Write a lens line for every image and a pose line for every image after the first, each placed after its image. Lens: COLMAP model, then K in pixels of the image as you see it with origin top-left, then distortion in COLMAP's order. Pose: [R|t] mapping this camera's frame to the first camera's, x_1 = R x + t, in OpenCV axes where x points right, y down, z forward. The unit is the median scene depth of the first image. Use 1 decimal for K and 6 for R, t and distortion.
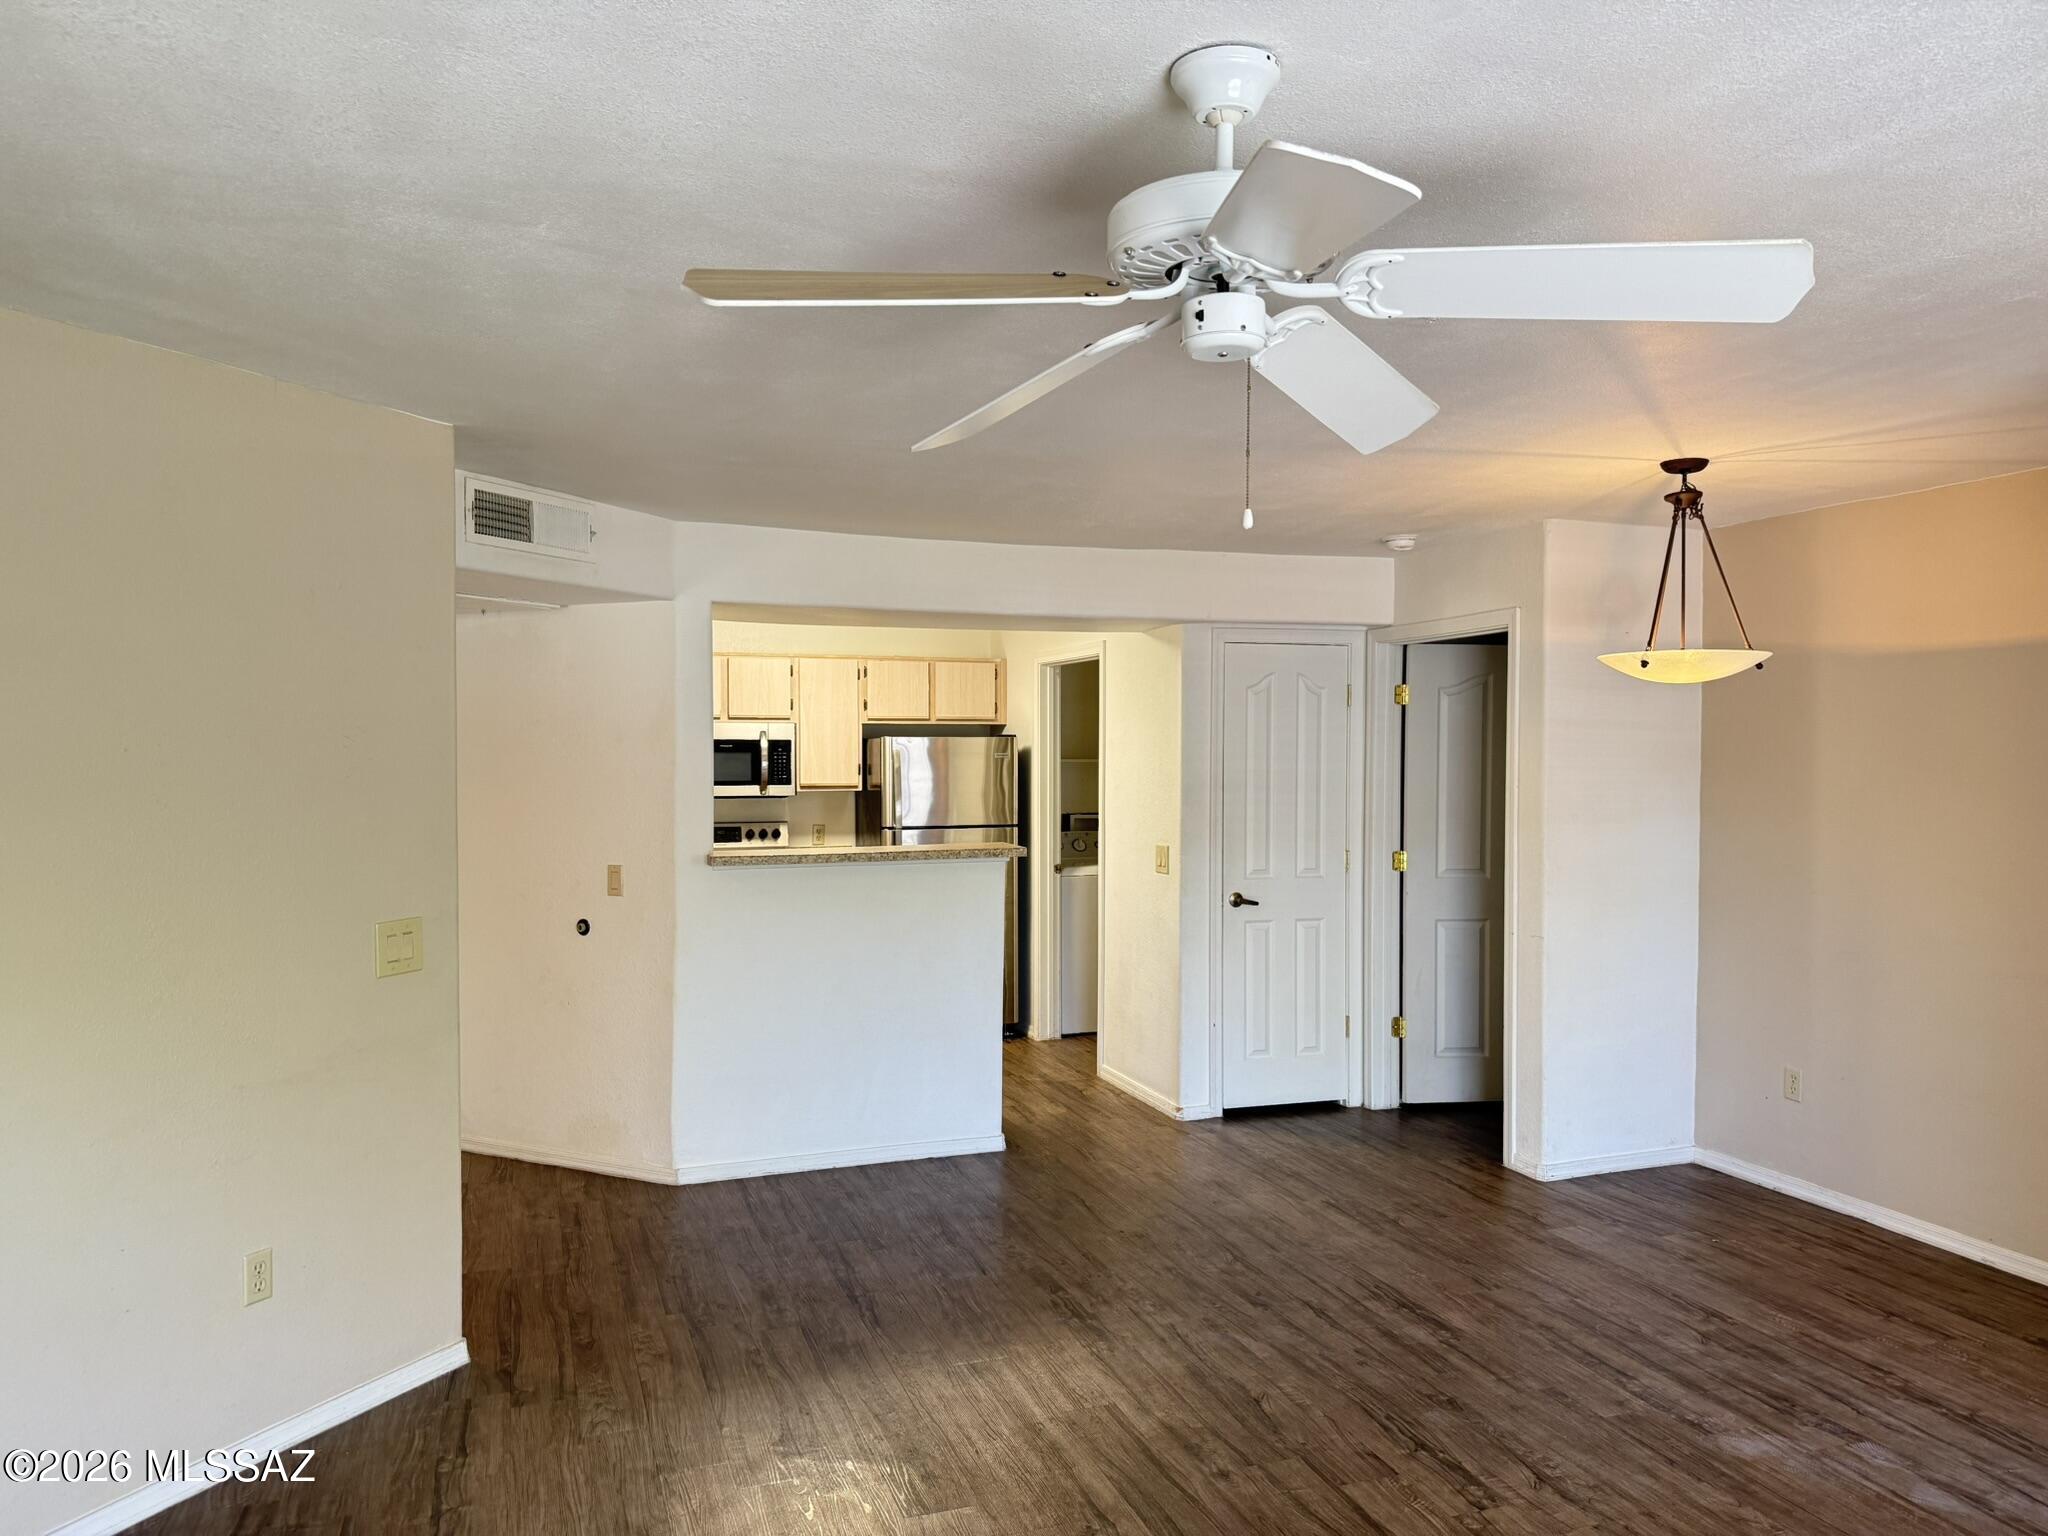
lens RADIAL K [[1446.5, 0, 1027.2], [0, 1446.5, 773.7], [0, 0, 1]] dist [0.050670, -0.060069]
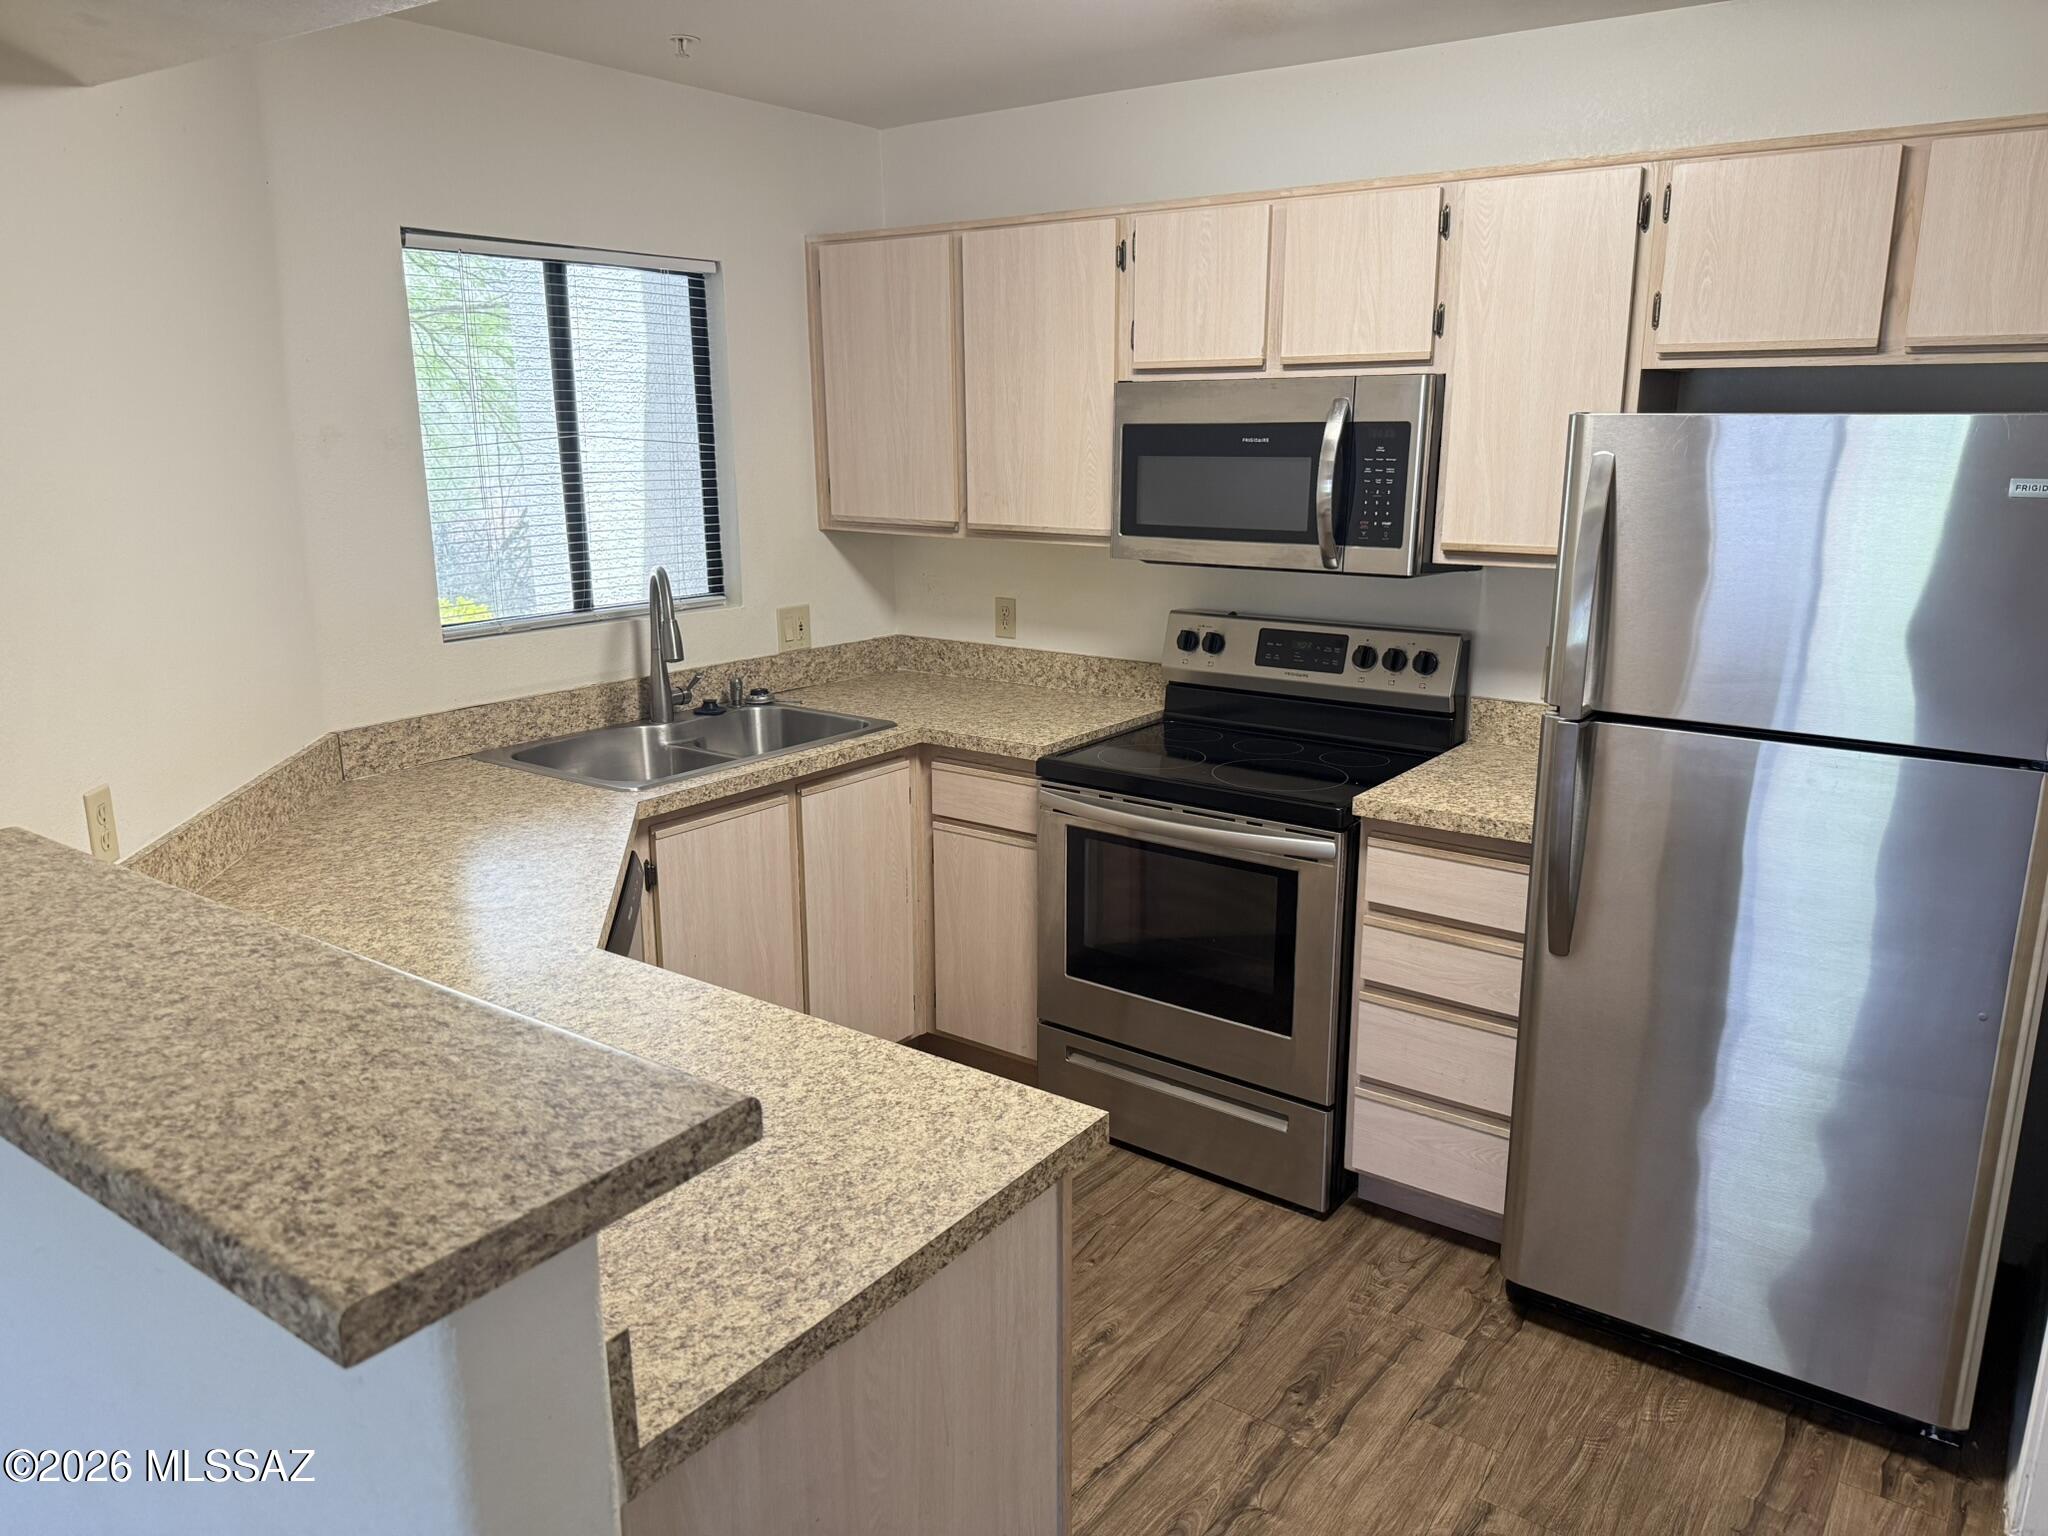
lens RADIAL K [[1446.5, 0, 1029.4], [0, 1446.5, 769.6], [0, 0, 1]] dist [0.050670, -0.060069]
pose [[0.549774, 0.201706, -0.810595, 0.168812], [-0.012083, 0.972226, 0.233730, -0.038783], [0.835226, -0.118705, 0.536942, 1.211265]]
